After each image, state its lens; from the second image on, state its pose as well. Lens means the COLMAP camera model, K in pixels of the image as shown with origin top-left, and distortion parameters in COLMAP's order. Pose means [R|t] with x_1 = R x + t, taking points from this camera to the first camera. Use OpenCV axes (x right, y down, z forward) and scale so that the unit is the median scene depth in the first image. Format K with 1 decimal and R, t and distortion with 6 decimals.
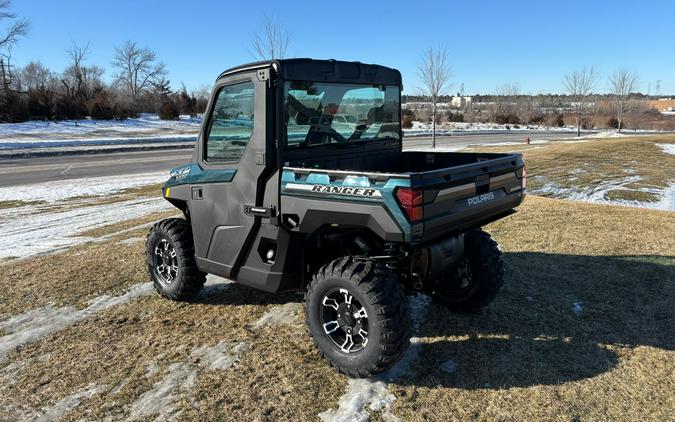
lens RADIAL K [[510.9, 0, 328.2], [0, 510.9, 172.8], [0, 0, 1]] dist [0.032192, -0.012822]
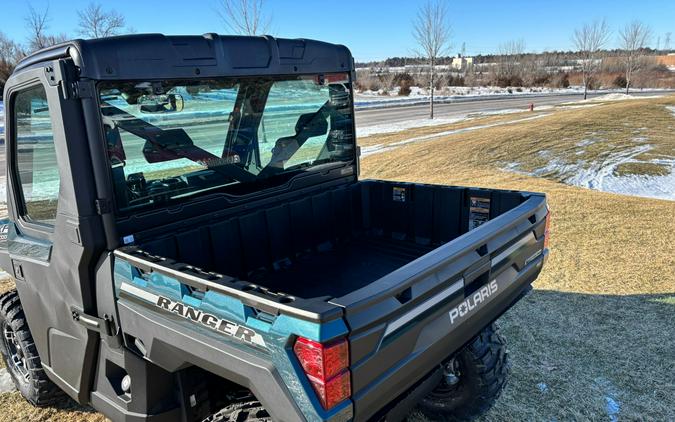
lens RADIAL K [[510.9, 0, 339.3], [0, 510.9, 251.2], [0, 0, 1]] dist [0.032192, -0.012822]
pose [[0.999100, -0.038102, 0.018638, 0.085719], [0.033466, 0.978080, 0.205524, -0.070524], [-0.026061, -0.204715, 0.978475, 0.282731]]
